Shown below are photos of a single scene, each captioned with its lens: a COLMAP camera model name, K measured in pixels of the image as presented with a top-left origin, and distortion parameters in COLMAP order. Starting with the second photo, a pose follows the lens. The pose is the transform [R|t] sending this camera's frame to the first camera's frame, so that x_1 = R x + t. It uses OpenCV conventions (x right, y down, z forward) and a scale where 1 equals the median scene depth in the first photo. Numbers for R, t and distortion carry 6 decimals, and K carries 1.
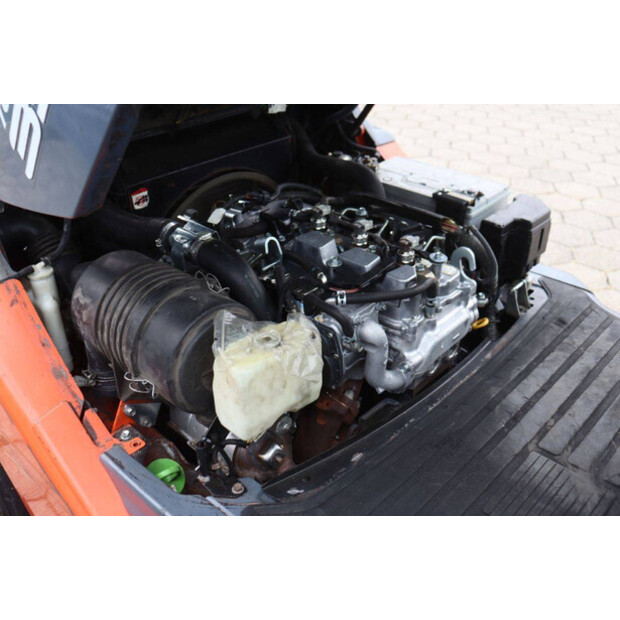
lens RADIAL K [[630.1, 0, 310.3], [0, 630.1, 309.8], [0, 0, 1]] dist [-0.005163, 0.000000]
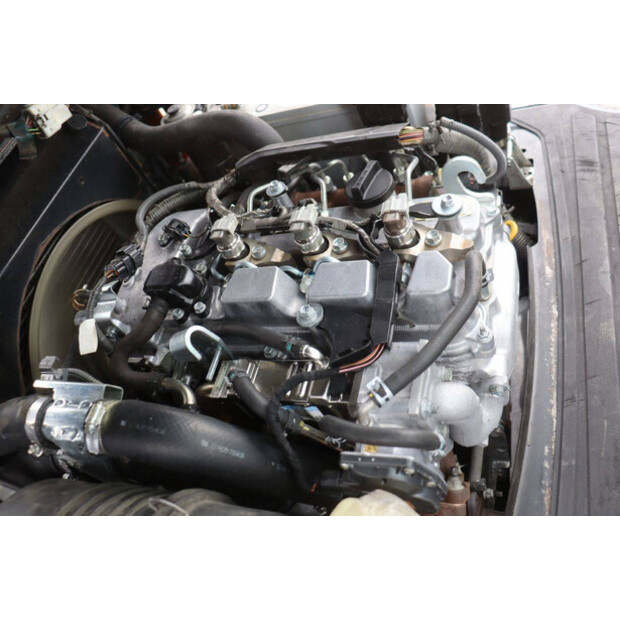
lens RADIAL K [[539.1, 0, 309.0], [0, 539.1, 311.3], [0, 0, 1]] dist [-0.050328, 0.004436]
pose [[0.820638, -0.569437, 0.047906, 0.014584], [0.540265, 0.800440, 0.259635, -0.197220], [-0.186192, -0.187185, 0.964518, 0.500381]]
